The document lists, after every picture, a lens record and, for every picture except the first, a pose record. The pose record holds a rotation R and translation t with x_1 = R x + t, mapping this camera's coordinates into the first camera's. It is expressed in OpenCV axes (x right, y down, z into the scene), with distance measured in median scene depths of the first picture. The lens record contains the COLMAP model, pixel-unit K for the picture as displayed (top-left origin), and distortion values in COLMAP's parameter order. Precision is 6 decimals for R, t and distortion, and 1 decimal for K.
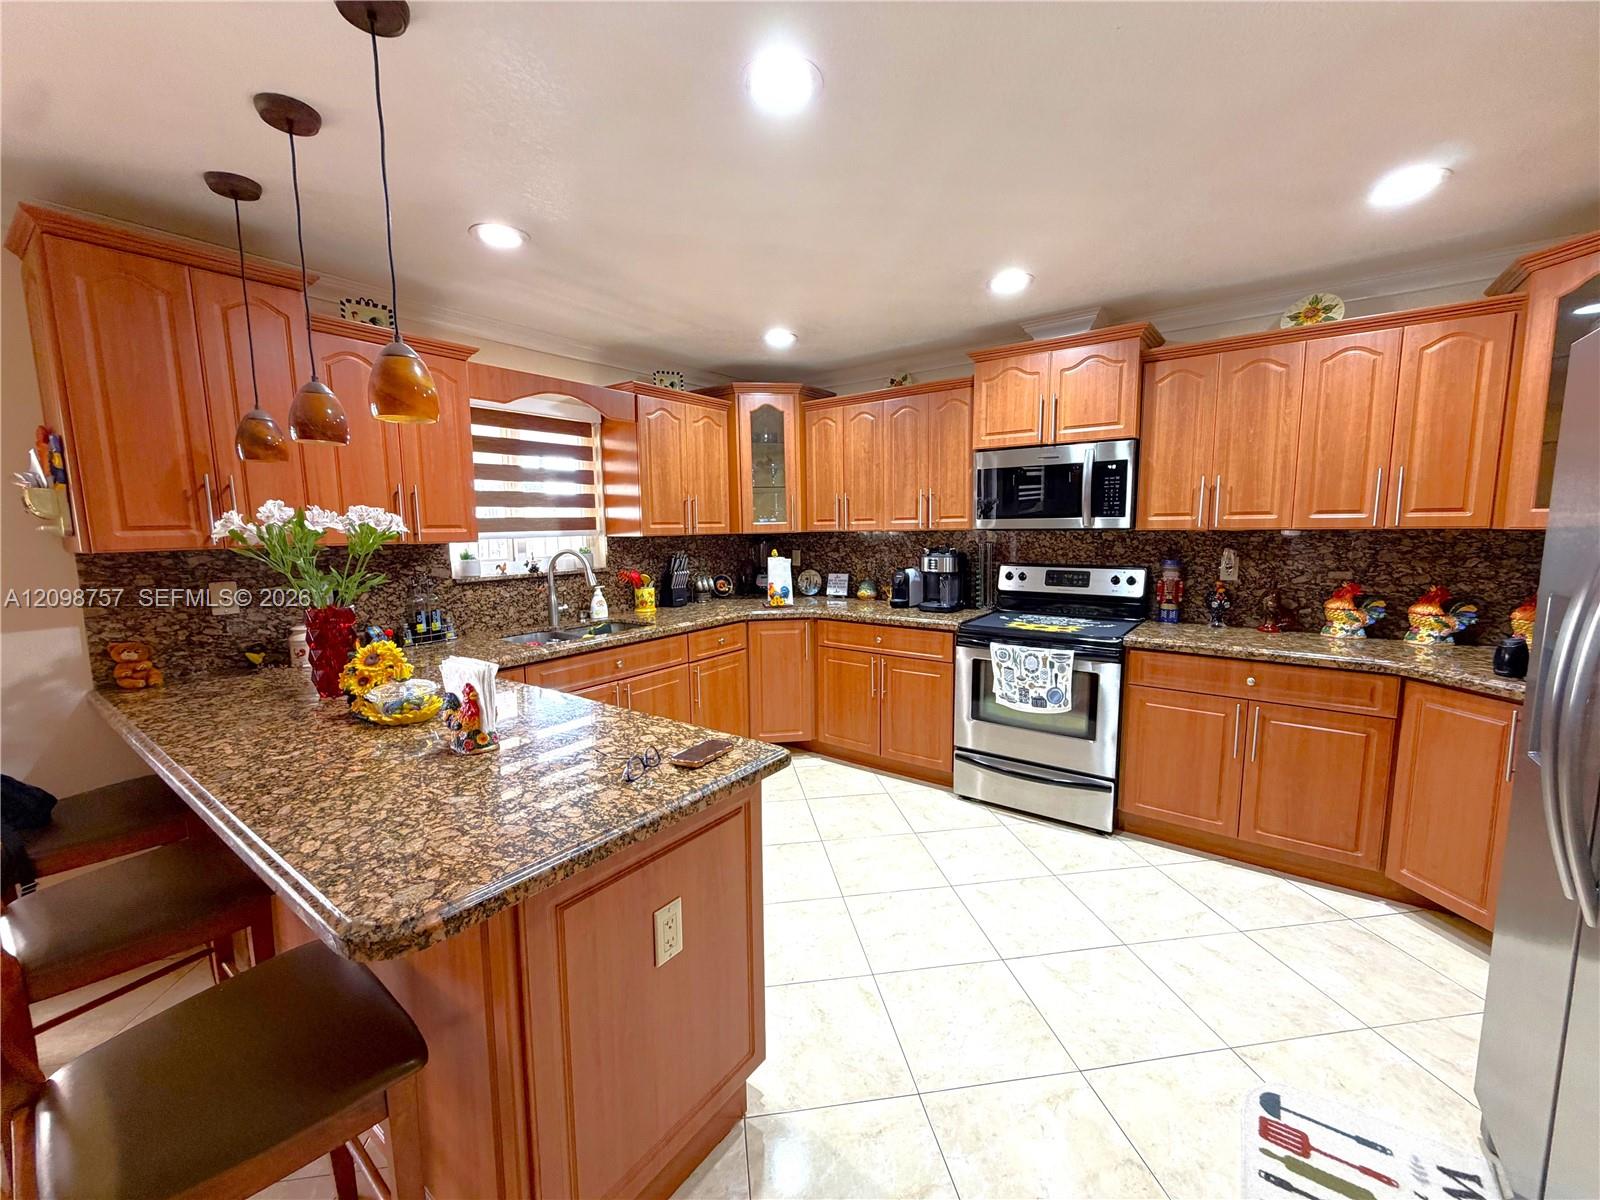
lens RADIAL K [[640.6, 0, 794.9], [0, 640.6, 600.2], [0, 0, 1]] dist [0.000317, -0.000384]
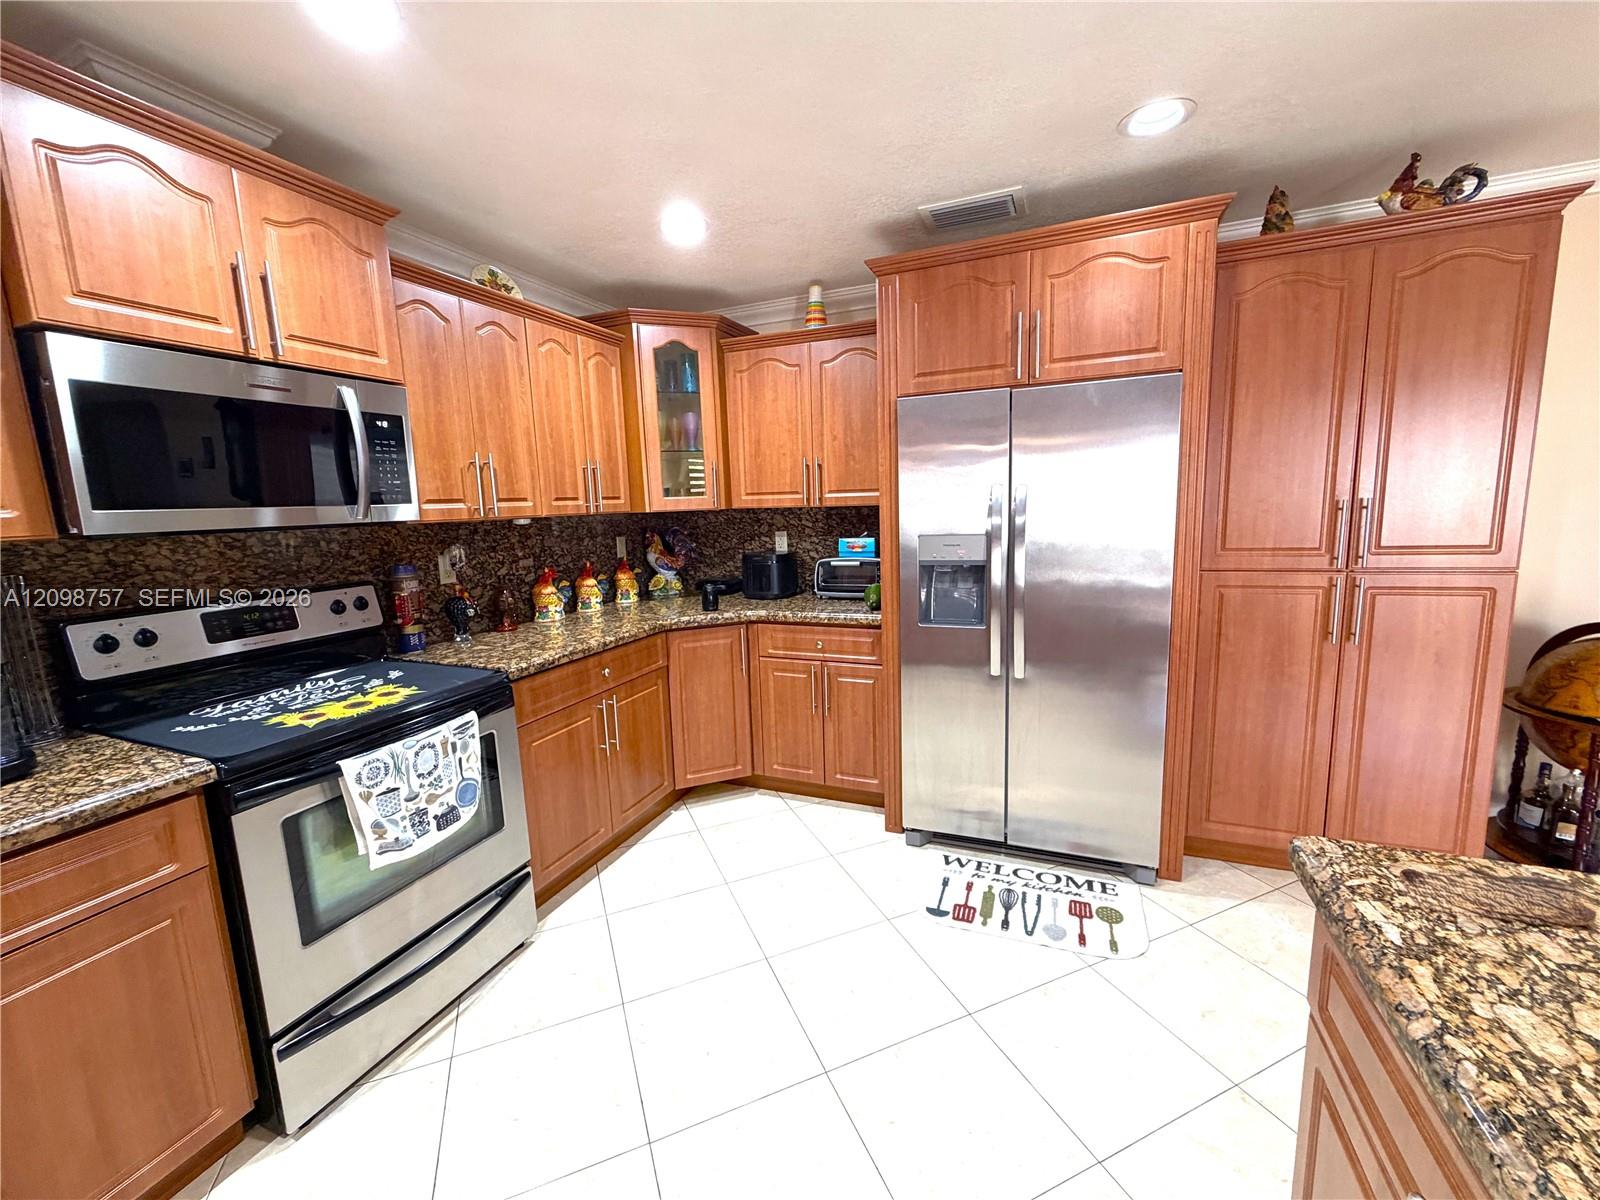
lens RADIAL K [[640.6, 0, 794.9], [0, 640.6, 600.2], [0, 0, 1]] dist [0.000317, -0.000384]
pose [[-0.244213, -0.129840, 0.960990, -0.224836], [0.148362, 0.974326, 0.169344, -0.083316], [-0.958305, 0.183930, -0.218680, 0.758288]]
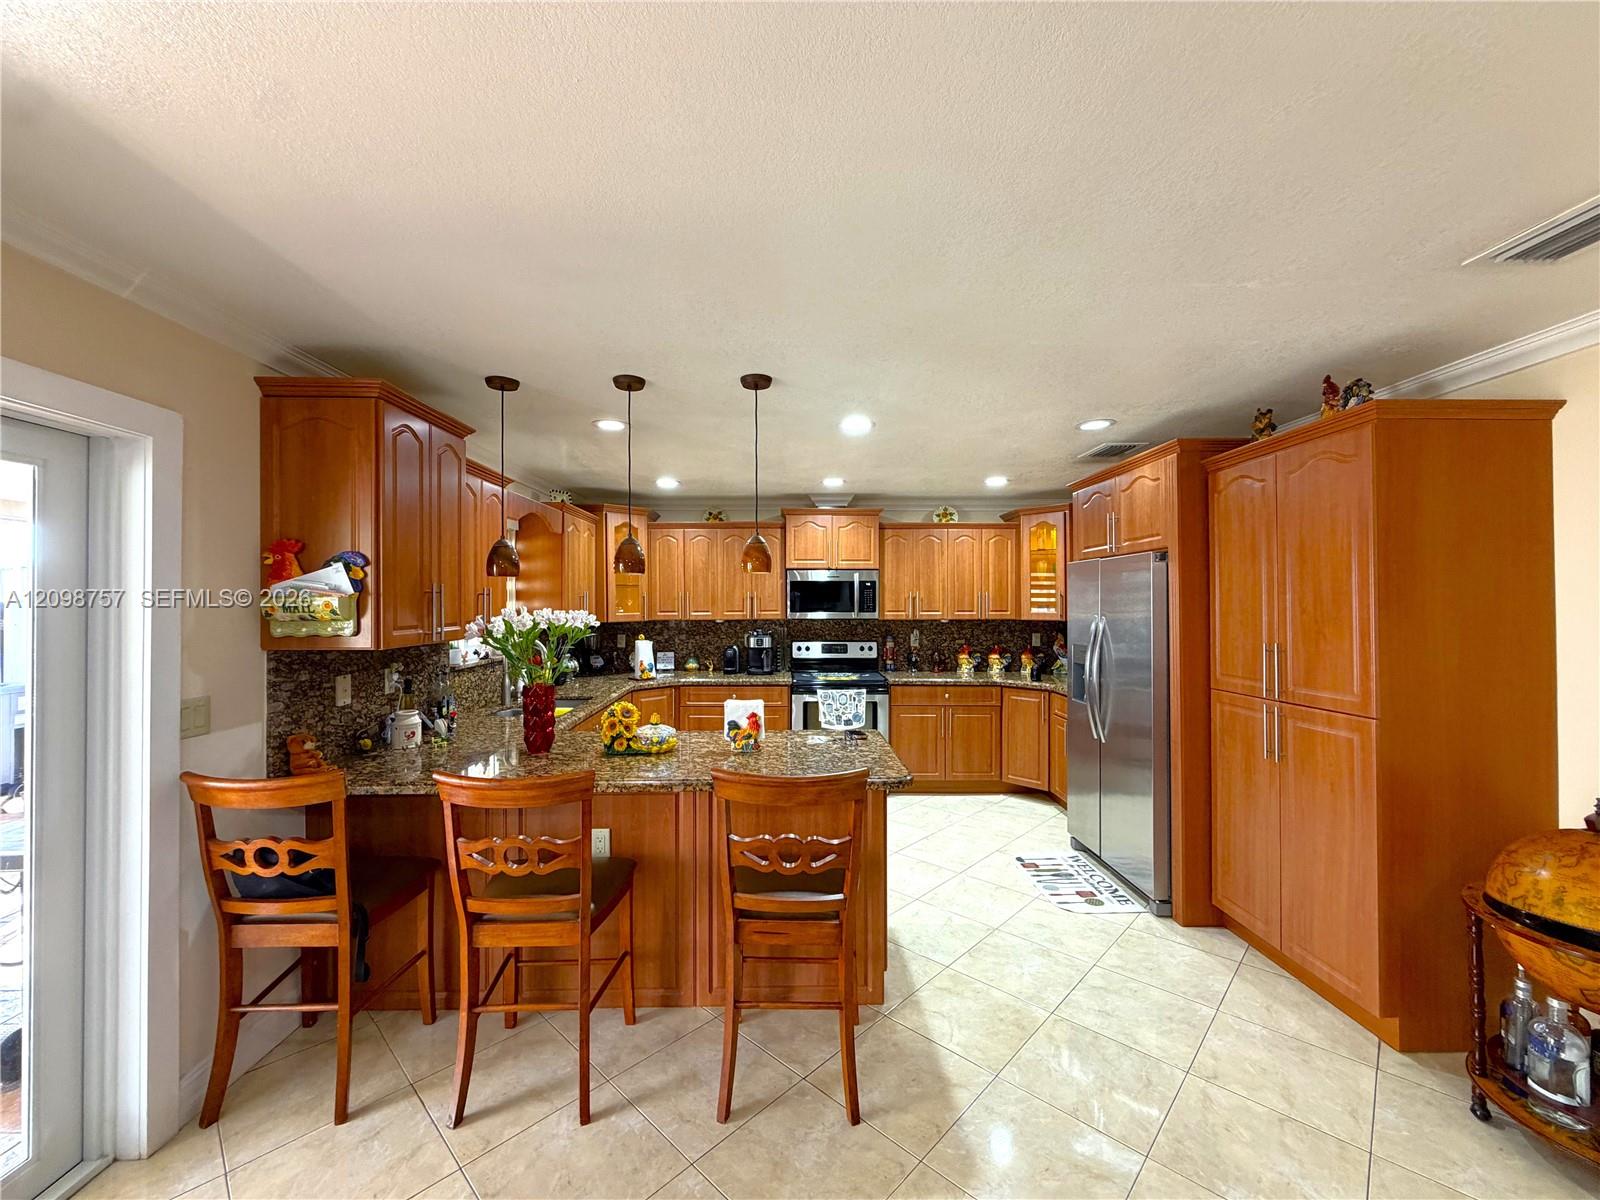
lens RADIAL K [[640.6, 0, 794.9], [0, 640.6, 600.2], [0, 0, 1]] dist [0.000317, -0.000384]
pose [[0.791102, 0.012523, 0.611556, -0.727446], [0.063353, 0.992736, -0.102281, 0.004096], [-0.608394, 0.119658, 0.784562, -0.255042]]
